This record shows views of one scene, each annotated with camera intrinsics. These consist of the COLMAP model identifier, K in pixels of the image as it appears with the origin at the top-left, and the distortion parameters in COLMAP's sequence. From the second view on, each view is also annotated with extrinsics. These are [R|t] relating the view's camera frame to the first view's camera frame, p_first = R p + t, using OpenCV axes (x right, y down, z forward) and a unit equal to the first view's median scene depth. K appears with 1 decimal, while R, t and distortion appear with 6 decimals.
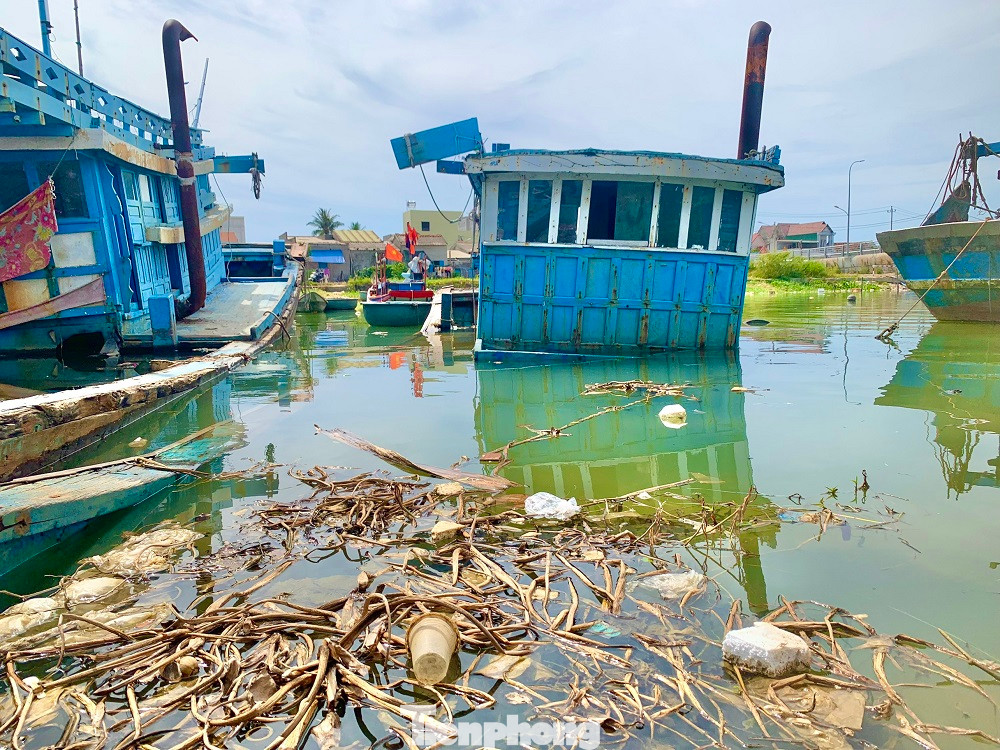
lens RADIAL K [[765.8, 0, 489.2], [0, 765.8, 373.6], [0, 0, 1]] dist [0.106175, -0.174196]
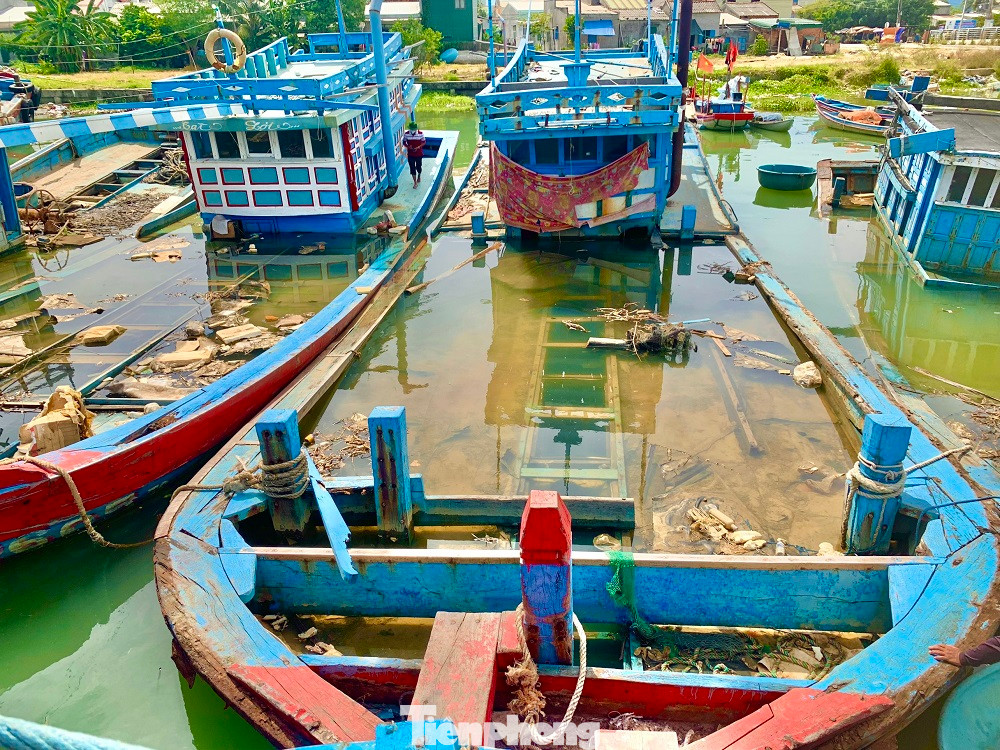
lens RADIAL K [[763.2, 0, 500.0], [0, 763.2, 375.0], [0, 0, 1]] dist [0.001308, -0.004642]
pose [[0.961285, 0.115593, -0.250137, -0.428769], [-0.035477, 0.952121, 0.303655, -0.275818], [0.273261, -0.283025, 0.919361, -0.761365]]
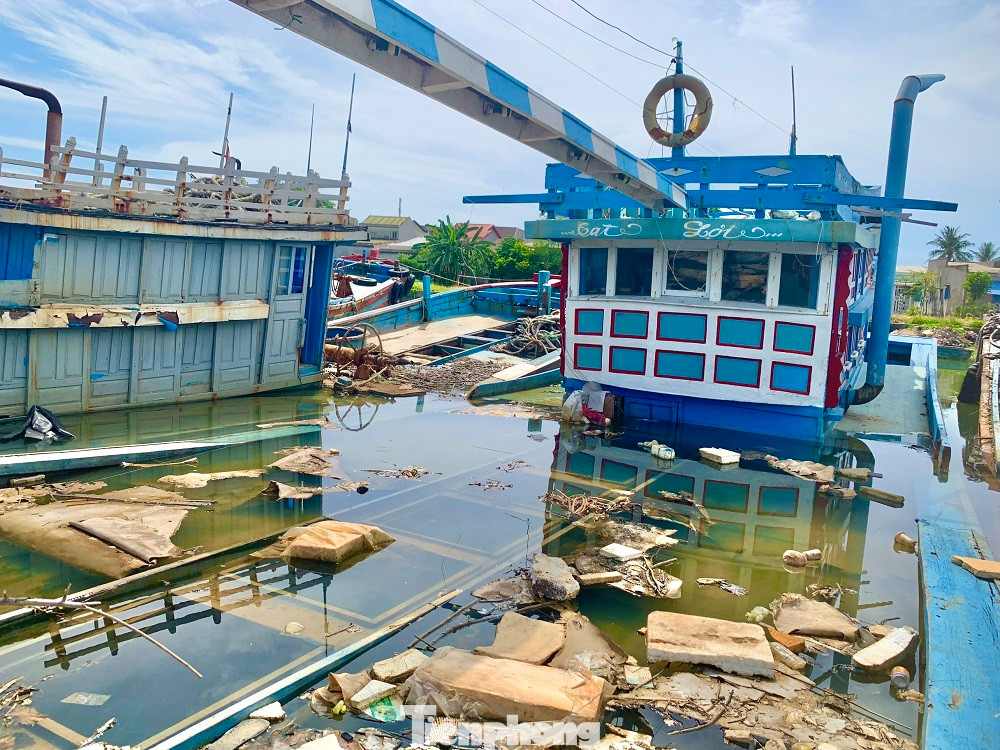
lens RADIAL K [[765.8, 0, 489.2], [0, 765.8, 373.6], [0, 0, 1]] dist [0.106175, -0.174196]
pose [[0.756577, 0.140559, -0.638620, -1.013026], [-0.154873, 0.987355, 0.033836, -0.072531], [0.635300, 0.073306, 0.768778, -0.080883]]
